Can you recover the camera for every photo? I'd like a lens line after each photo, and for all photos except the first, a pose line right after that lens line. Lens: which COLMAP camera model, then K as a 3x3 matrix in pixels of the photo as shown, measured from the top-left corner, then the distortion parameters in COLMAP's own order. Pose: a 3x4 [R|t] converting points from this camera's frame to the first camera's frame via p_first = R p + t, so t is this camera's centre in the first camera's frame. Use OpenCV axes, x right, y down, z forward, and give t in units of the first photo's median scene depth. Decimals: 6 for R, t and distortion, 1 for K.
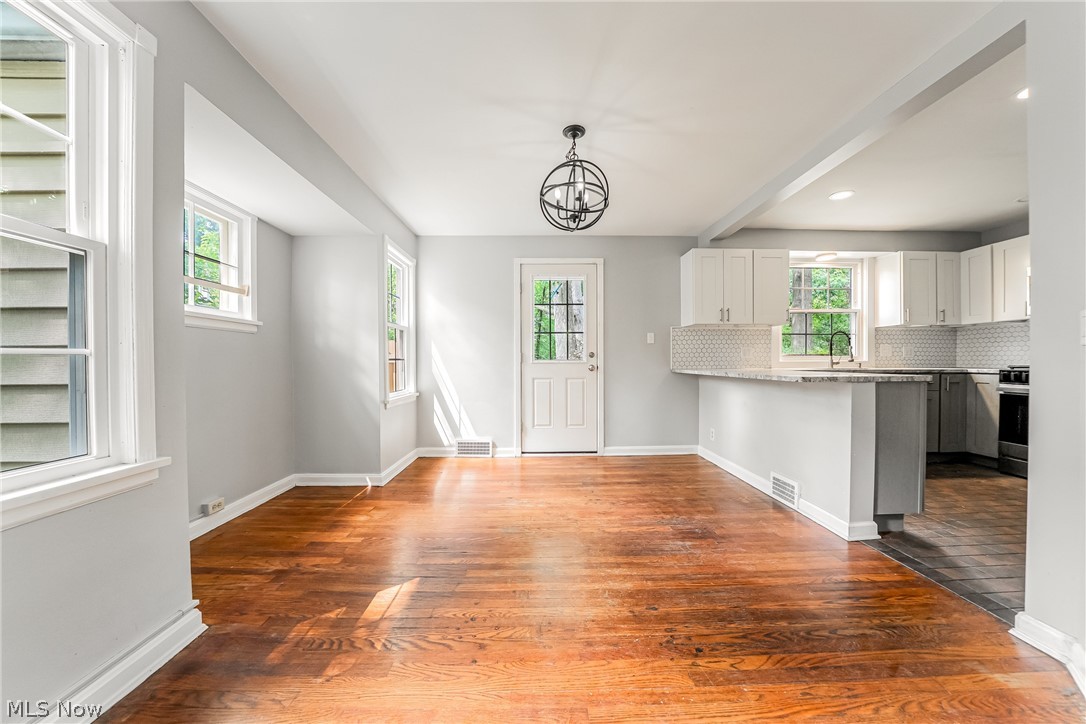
lens RADIAL K [[376.6, 0, 543.4], [0, 376.6, 365.1], [0, 0, 1]] dist [-0.019065, 0.000011]
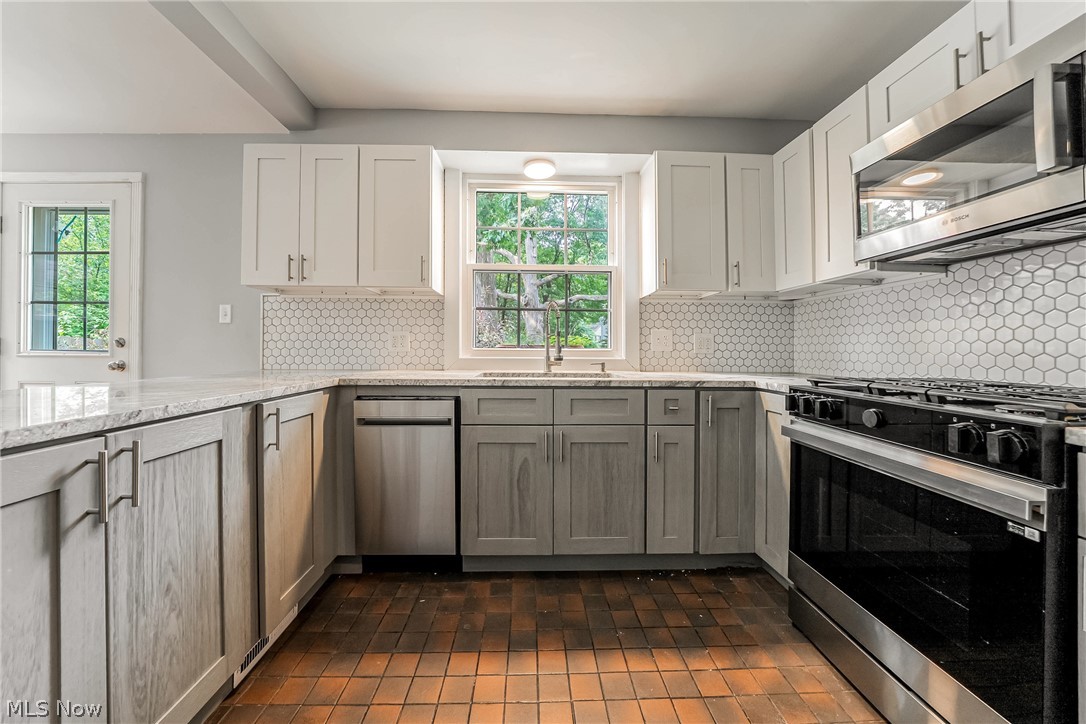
lens RADIAL K [[376.6, 0, 565.7], [0, 376.6, 345.6], [0, 0, 1]] dist [-0.019065, 0.000011]
pose [[0.999917, 0.011708, 0.005430, 0.786906], [-0.011631, 0.999835, -0.013958, -0.022352], [-0.005593, 0.013894, 0.999888, 0.443764]]
